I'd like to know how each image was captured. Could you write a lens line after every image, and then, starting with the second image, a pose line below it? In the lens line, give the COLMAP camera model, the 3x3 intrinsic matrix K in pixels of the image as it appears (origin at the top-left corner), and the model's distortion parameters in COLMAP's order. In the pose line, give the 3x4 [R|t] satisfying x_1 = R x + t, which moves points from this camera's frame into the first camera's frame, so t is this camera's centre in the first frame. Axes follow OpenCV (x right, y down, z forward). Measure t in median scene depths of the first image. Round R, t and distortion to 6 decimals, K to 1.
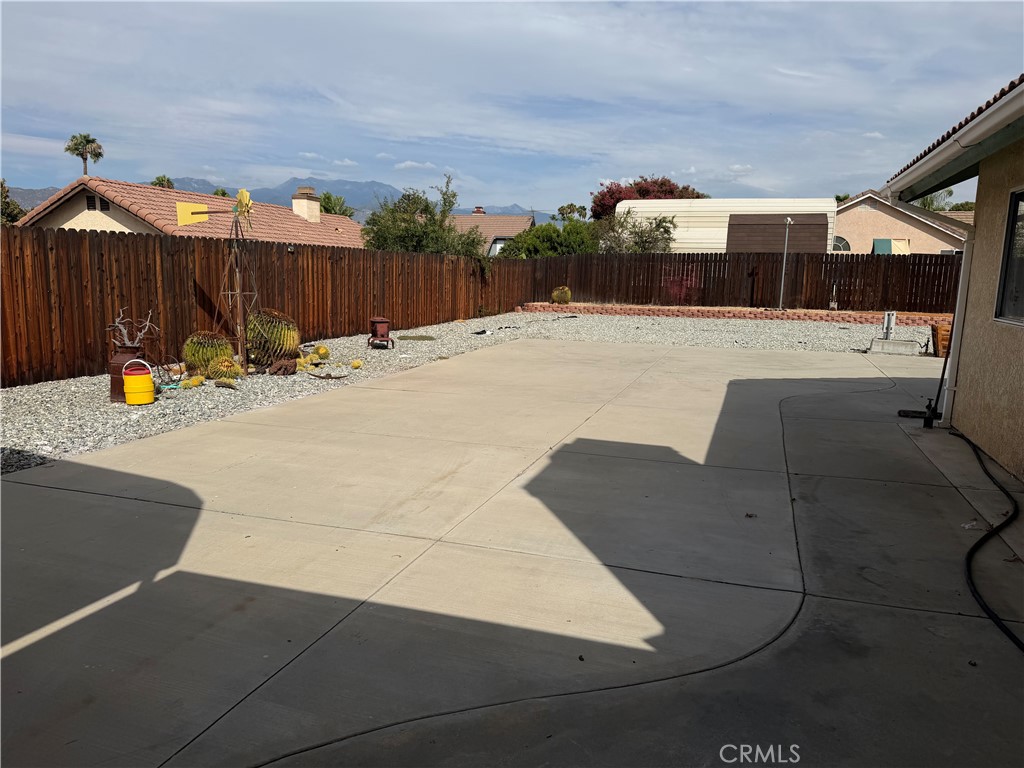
lens RADIAL K [[710.8, 0, 514.1], [0, 710.8, 381.9], [0, 0, 1]] dist [0.004699, -0.002831]
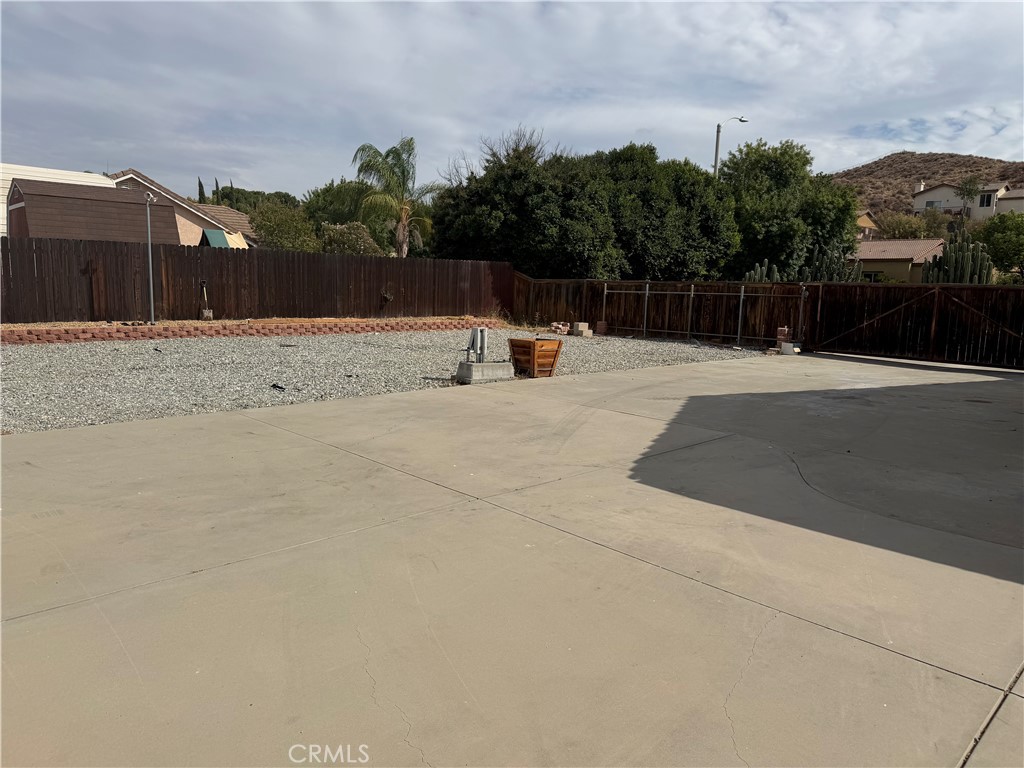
lens RADIAL K [[710.8, 0, 509.7], [0, 710.8, 387.3], [0, 0, 1]] dist [0.004699, -0.002831]
pose [[0.458573, -0.133616, 0.878554, -0.089072], [0.120548, 0.988847, 0.087469, -0.056763], [-0.880443, 0.065797, 0.469565, 0.355352]]
